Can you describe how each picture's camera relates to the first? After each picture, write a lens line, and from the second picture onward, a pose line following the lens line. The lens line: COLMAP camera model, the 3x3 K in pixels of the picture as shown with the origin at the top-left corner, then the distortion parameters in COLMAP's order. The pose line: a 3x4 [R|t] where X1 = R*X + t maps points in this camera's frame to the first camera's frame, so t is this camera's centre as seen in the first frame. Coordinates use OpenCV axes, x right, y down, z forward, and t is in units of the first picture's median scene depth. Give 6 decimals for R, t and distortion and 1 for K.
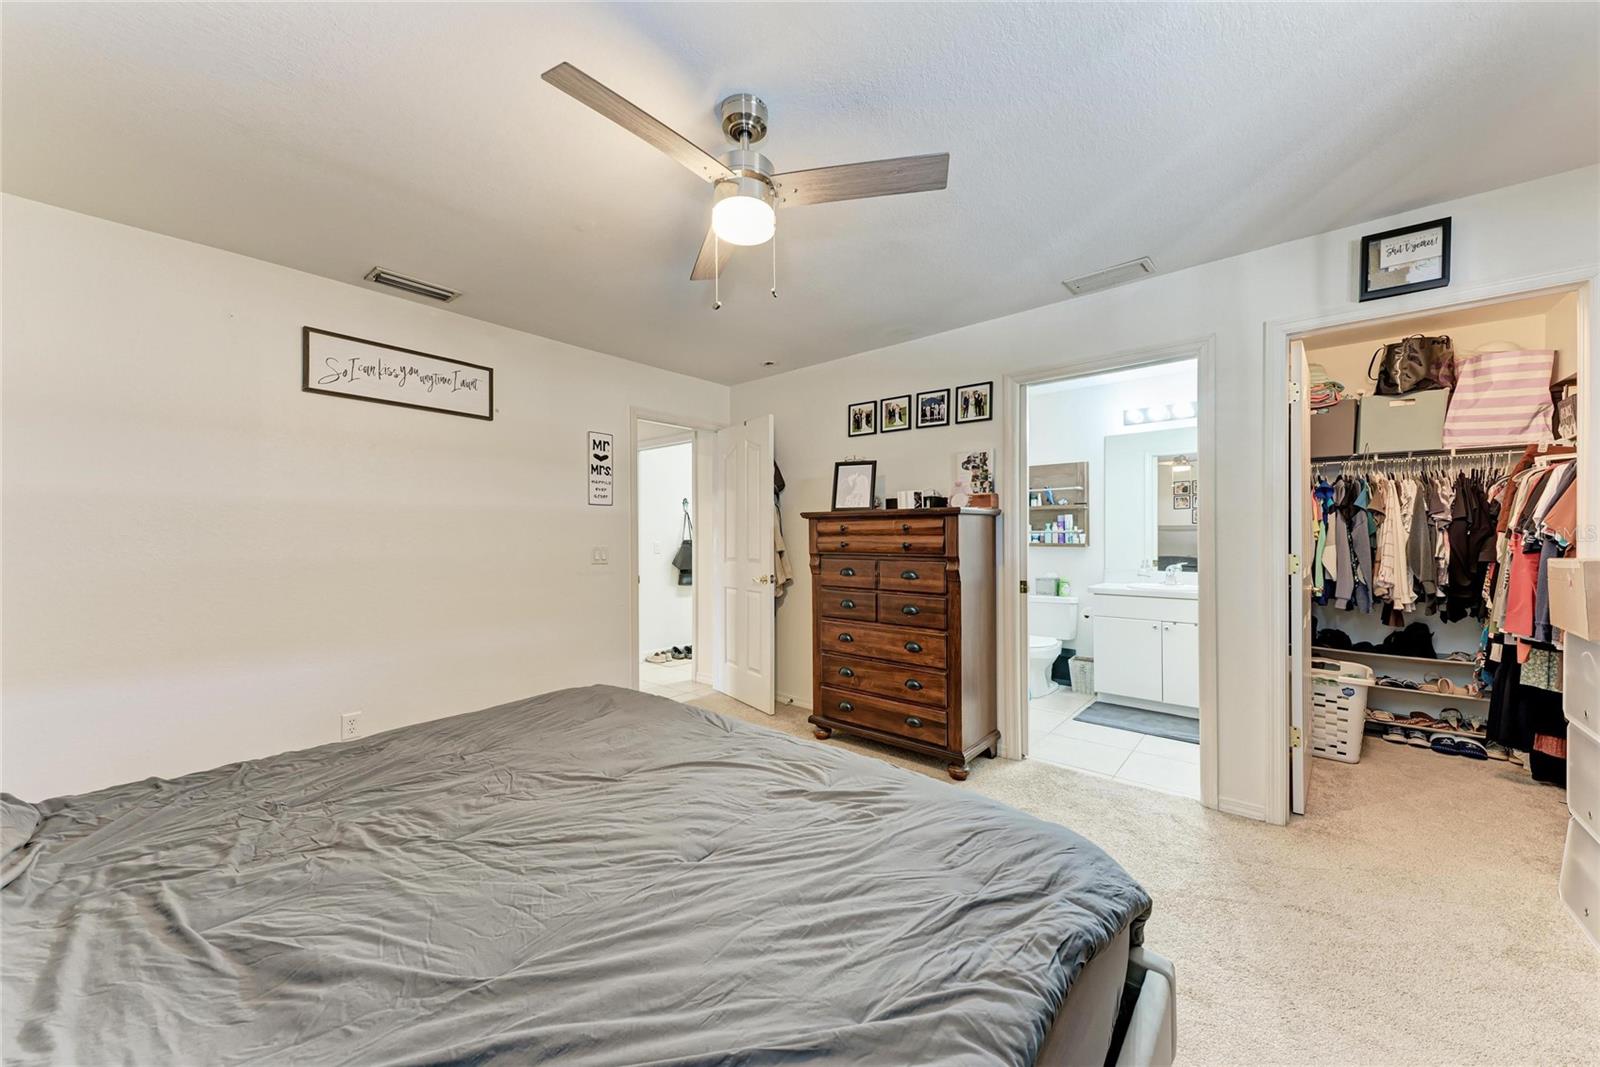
lens RADIAL K [[567.5, 0, 803.6], [0, 567.5, 534.0], [0, 0, 1]] dist [0.014251, -0.005701]
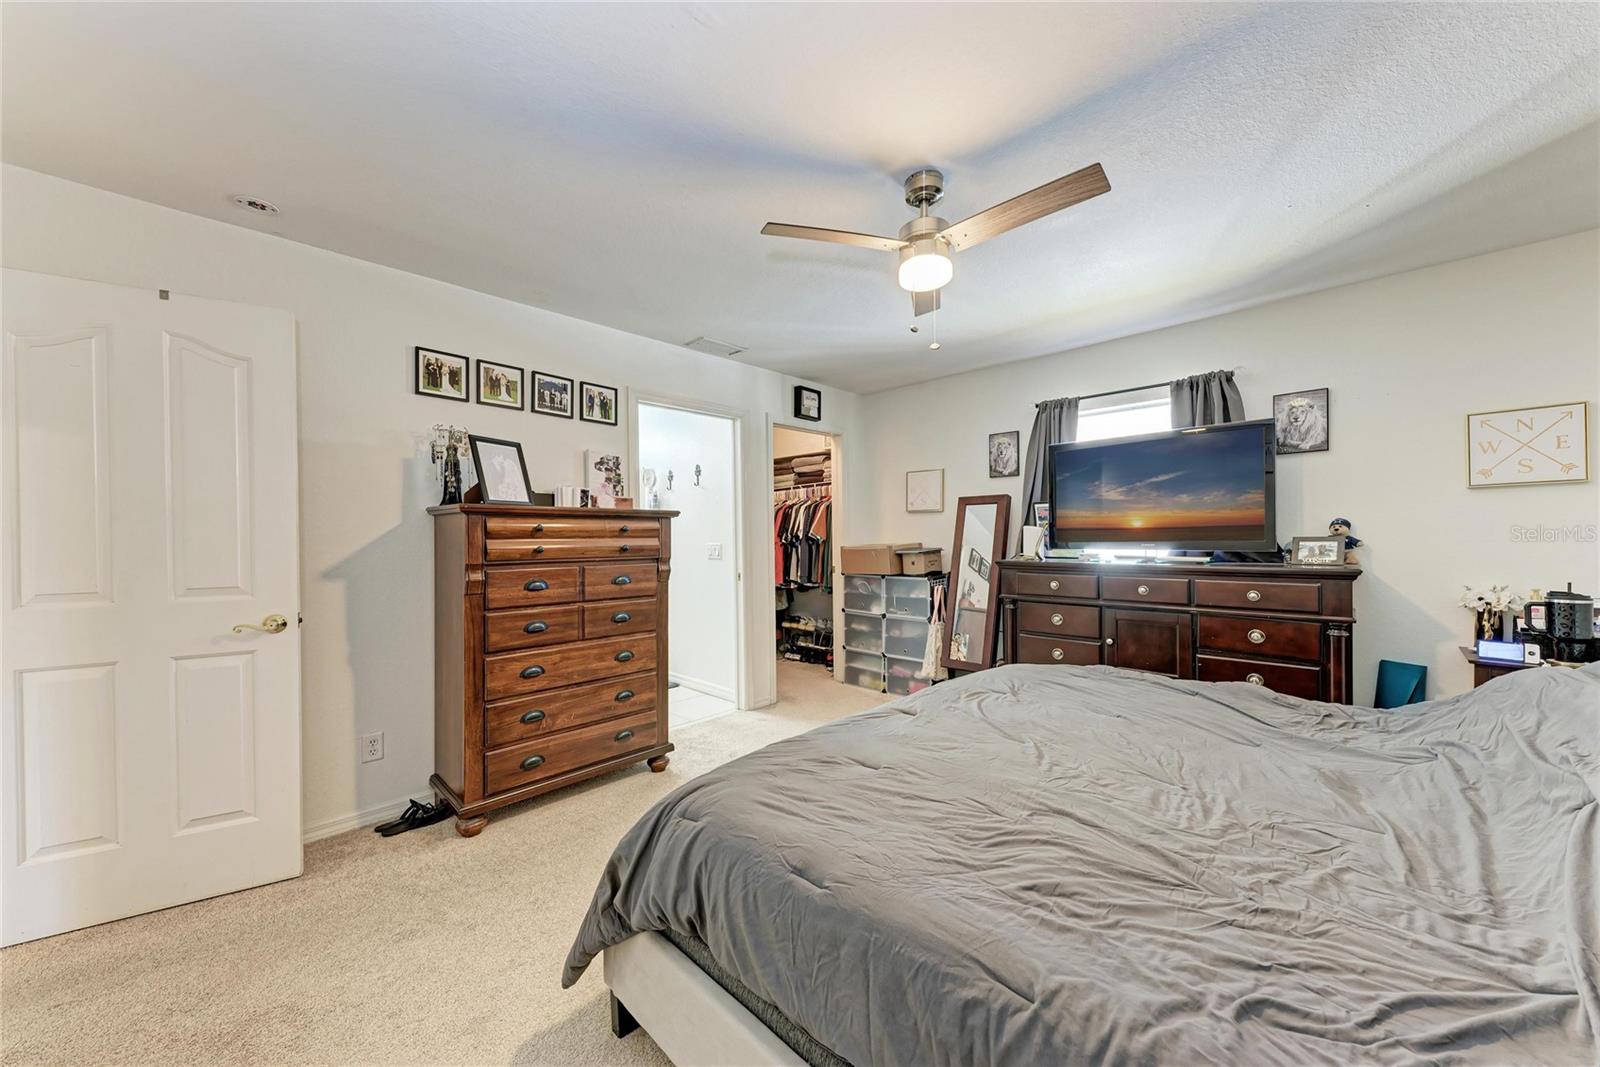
lens RADIAL K [[567.5, 0, 803.6], [0, 567.5, 534.0], [0, 0, 1]] dist [0.014251, -0.005701]
pose [[0.075290, 0.008366, 0.997127, -0.678403], [0.007232, 0.999934, -0.008935, 0.007341], [-0.997135, 0.007884, 0.075225, 0.591598]]
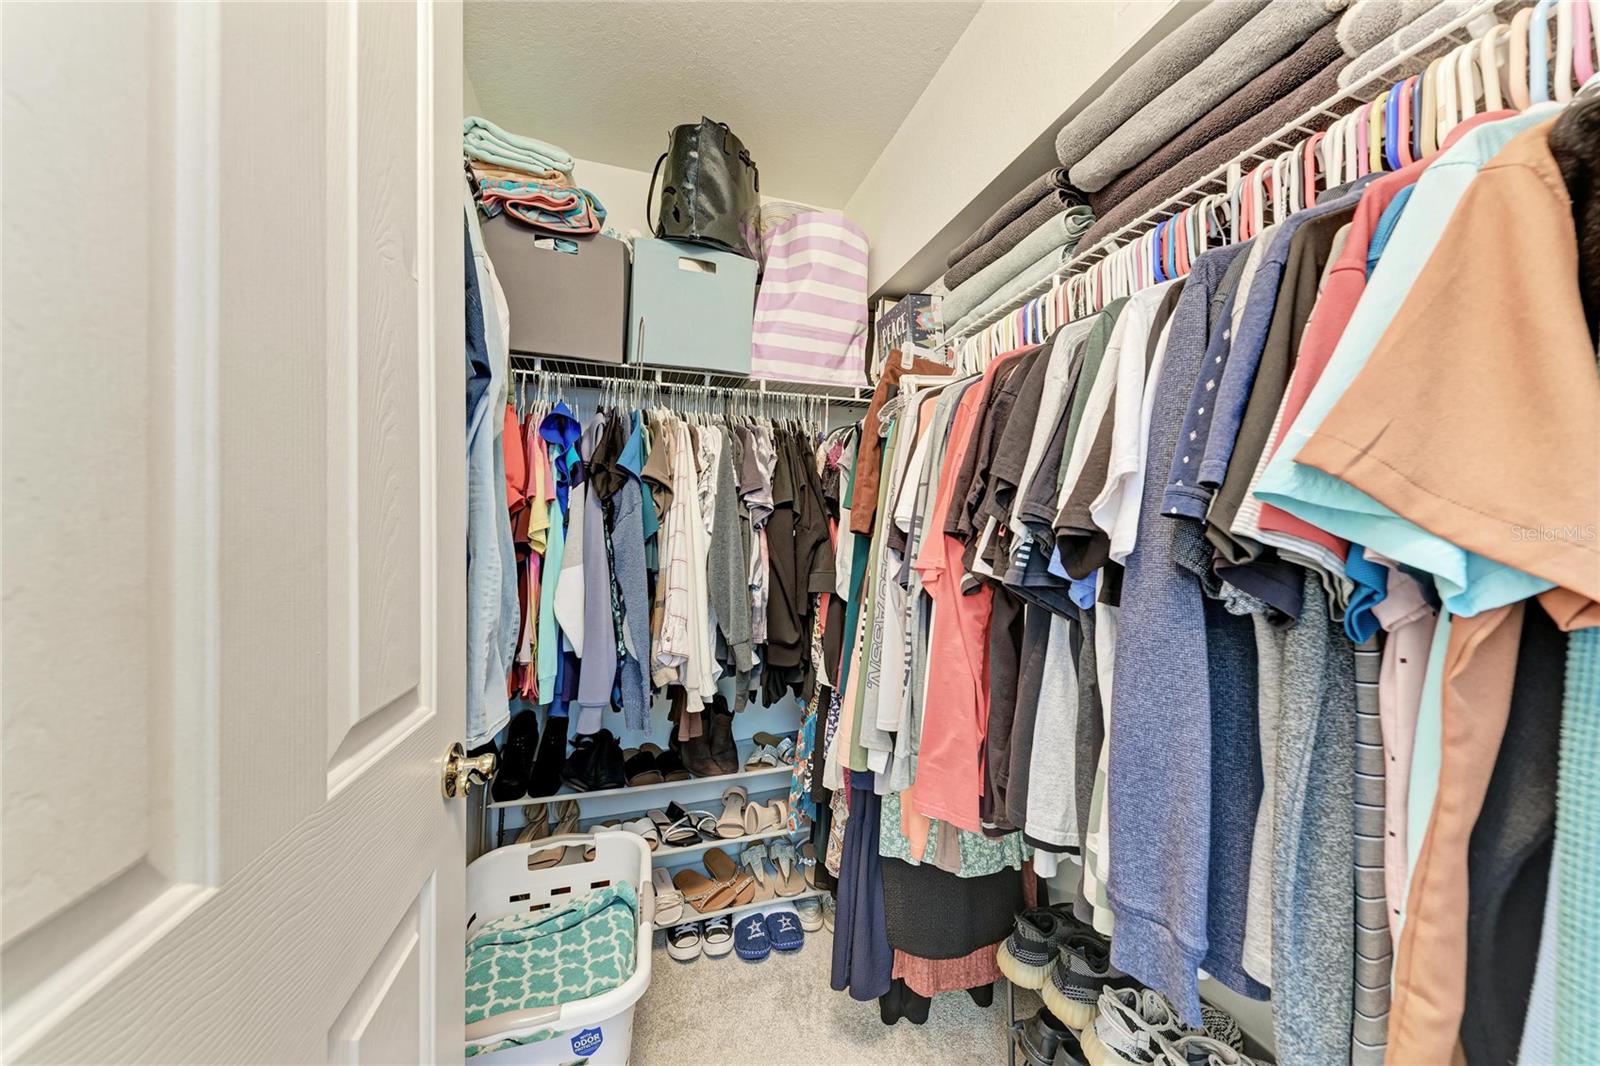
lens RADIAL K [[551.4, 0, 804.9], [0, 551.4, 535.9], [0, 0, 1]] dist [0.011402, -0.000318]
pose [[0.512899, -0.000156, 0.858449, 0.727563], [-0.001151, 0.999999, 0.000869, -0.001056], [-0.858448, -0.001434, 0.512898, 0.718436]]
